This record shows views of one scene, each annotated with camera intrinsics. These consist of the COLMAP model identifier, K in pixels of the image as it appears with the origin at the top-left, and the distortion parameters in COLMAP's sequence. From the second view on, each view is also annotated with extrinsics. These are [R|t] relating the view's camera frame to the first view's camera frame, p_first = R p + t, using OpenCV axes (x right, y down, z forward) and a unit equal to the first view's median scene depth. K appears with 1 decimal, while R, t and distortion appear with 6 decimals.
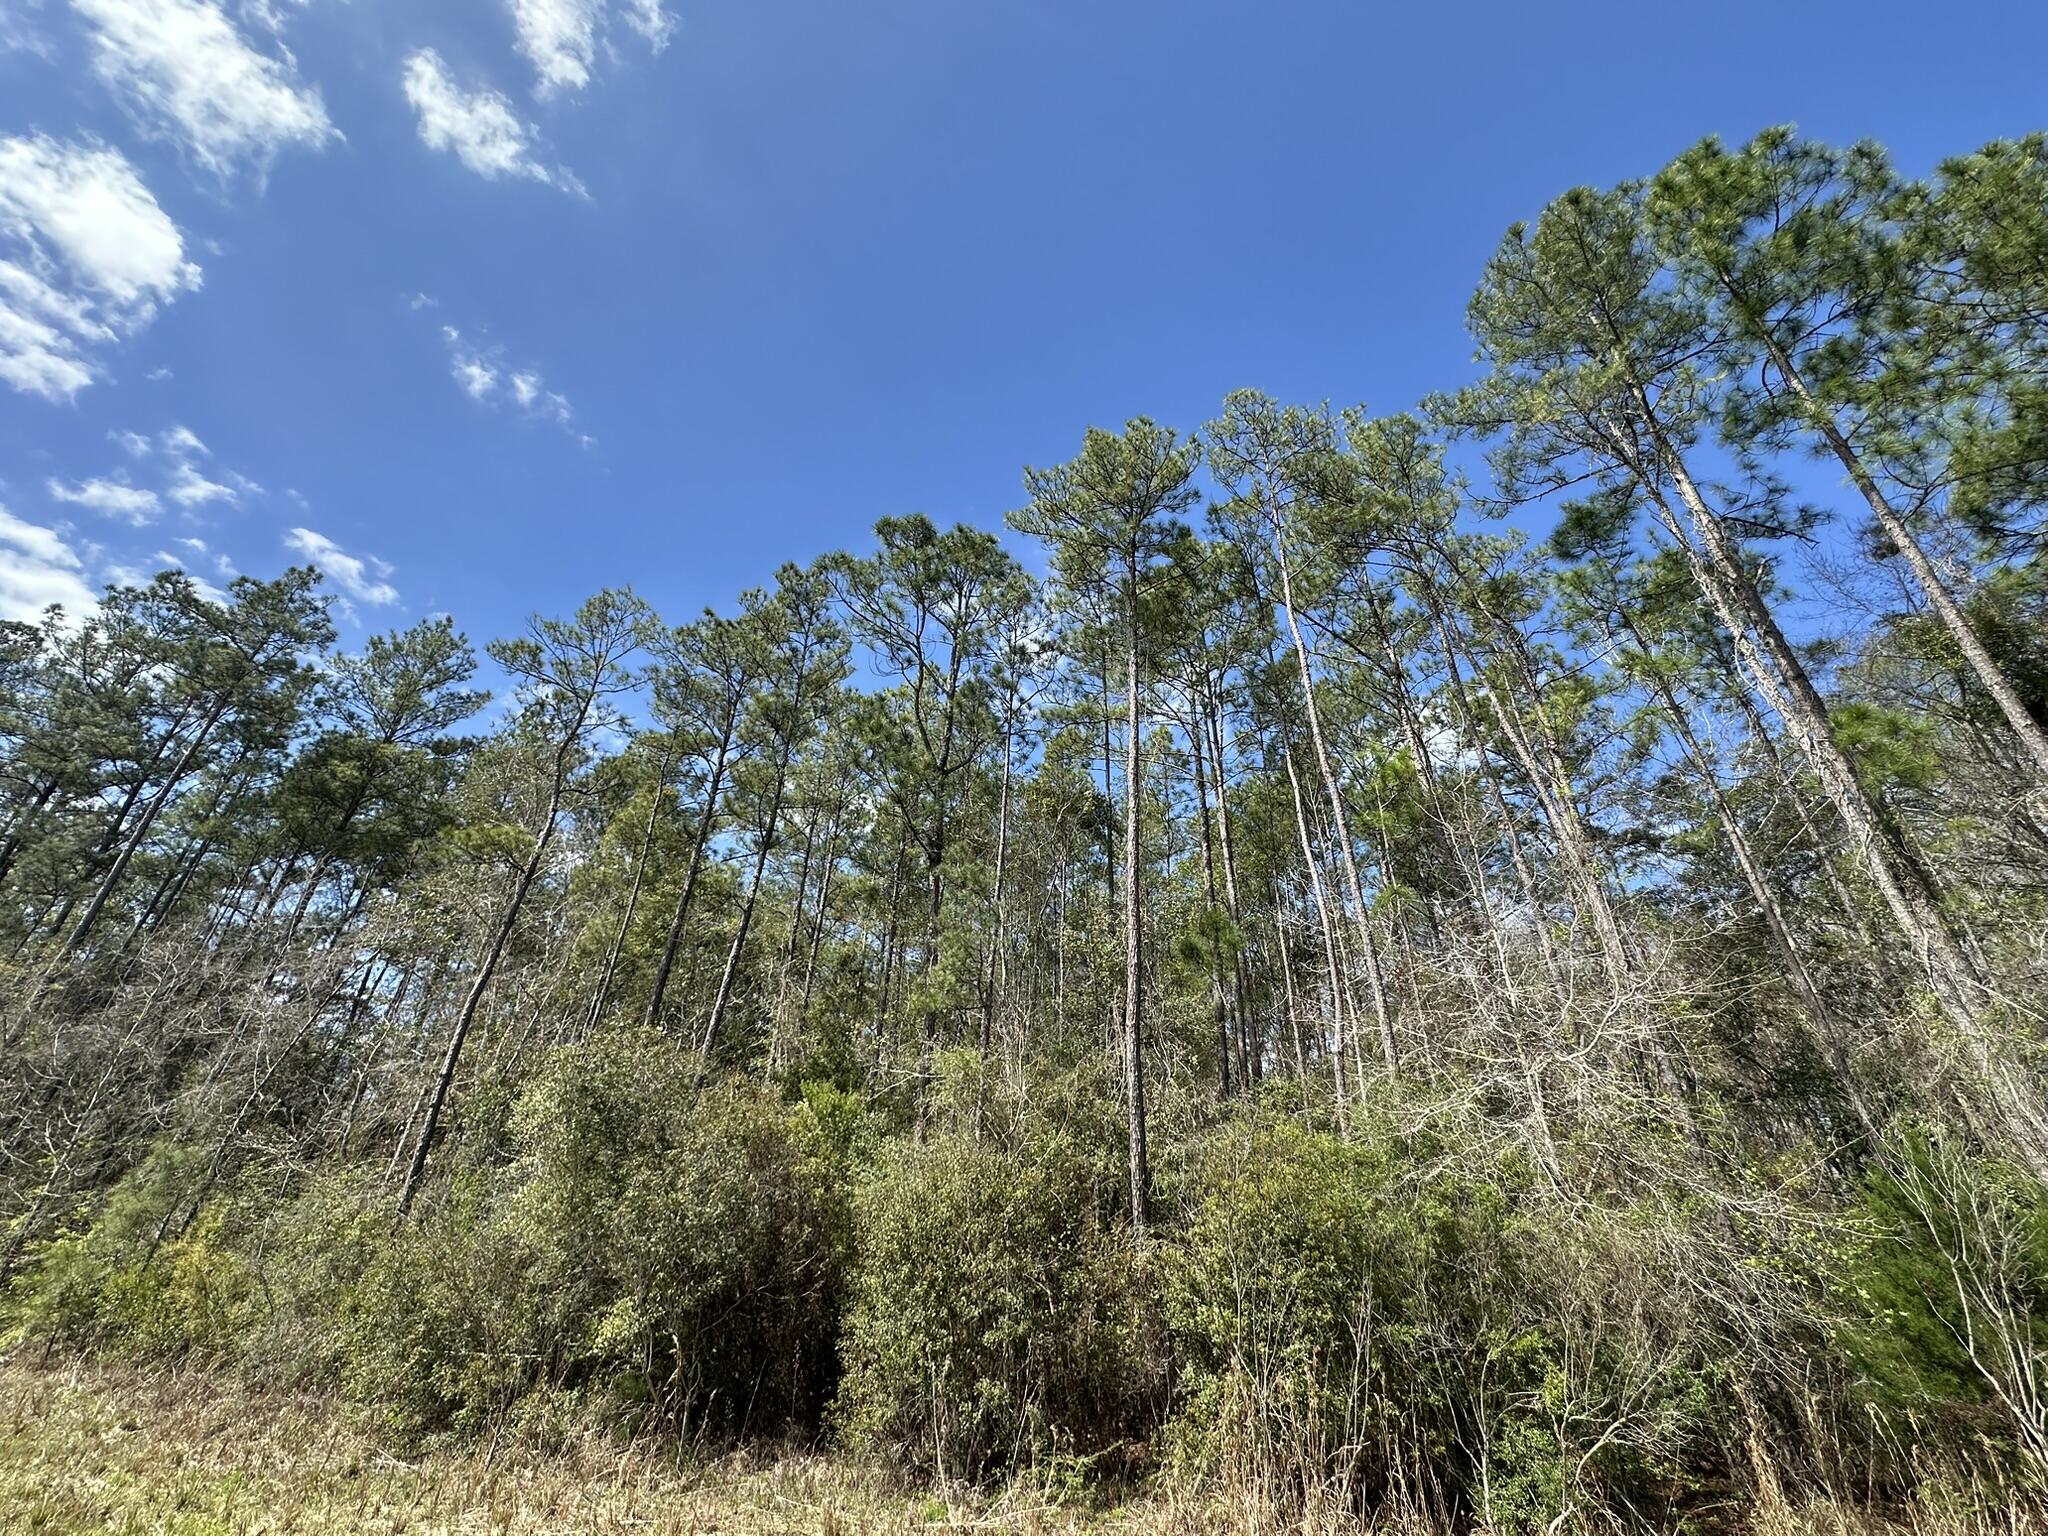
lens RADIAL K [[843.8, 0, 1024.0], [0, 843.8, 768.0], [0, 0, 1]] dist [-0.002794, -0.000879]
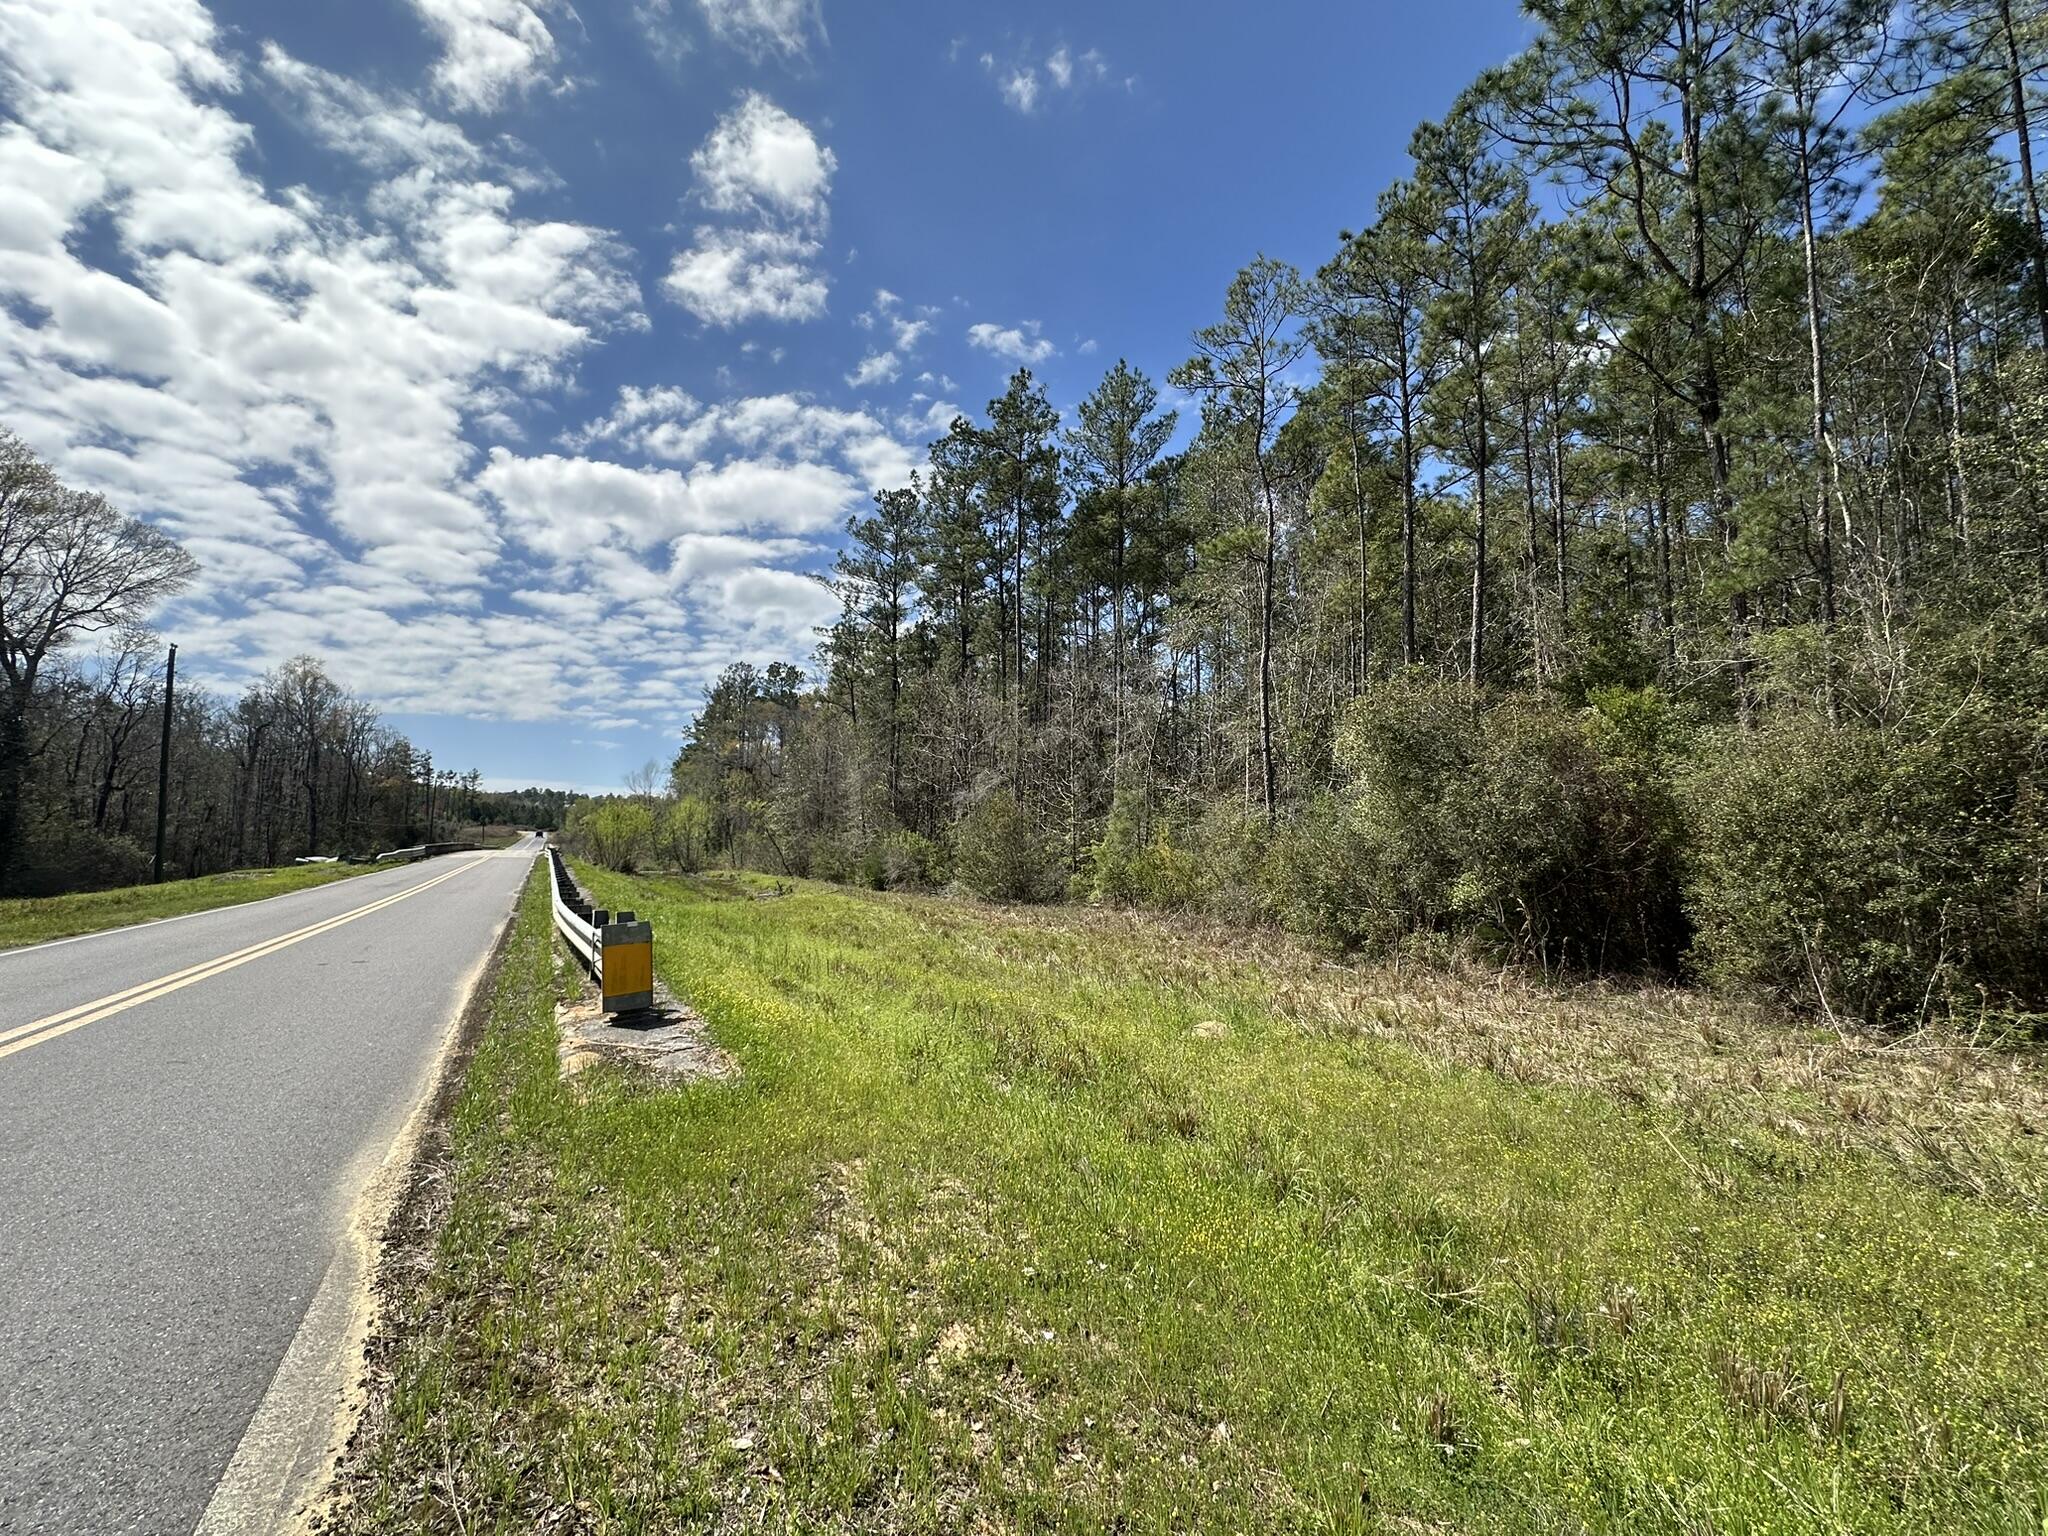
lens RADIAL K [[843.8, 0, 1024.0], [0, 843.8, 768.0], [0, 0, 1]] dist [-0.002794, -0.000879]
pose [[0.672181, -0.093830, -0.734417, 0.018108], [0.394795, 0.884575, 0.248324, -0.066779], [0.626347, -0.456862, 0.631638, -0.110970]]
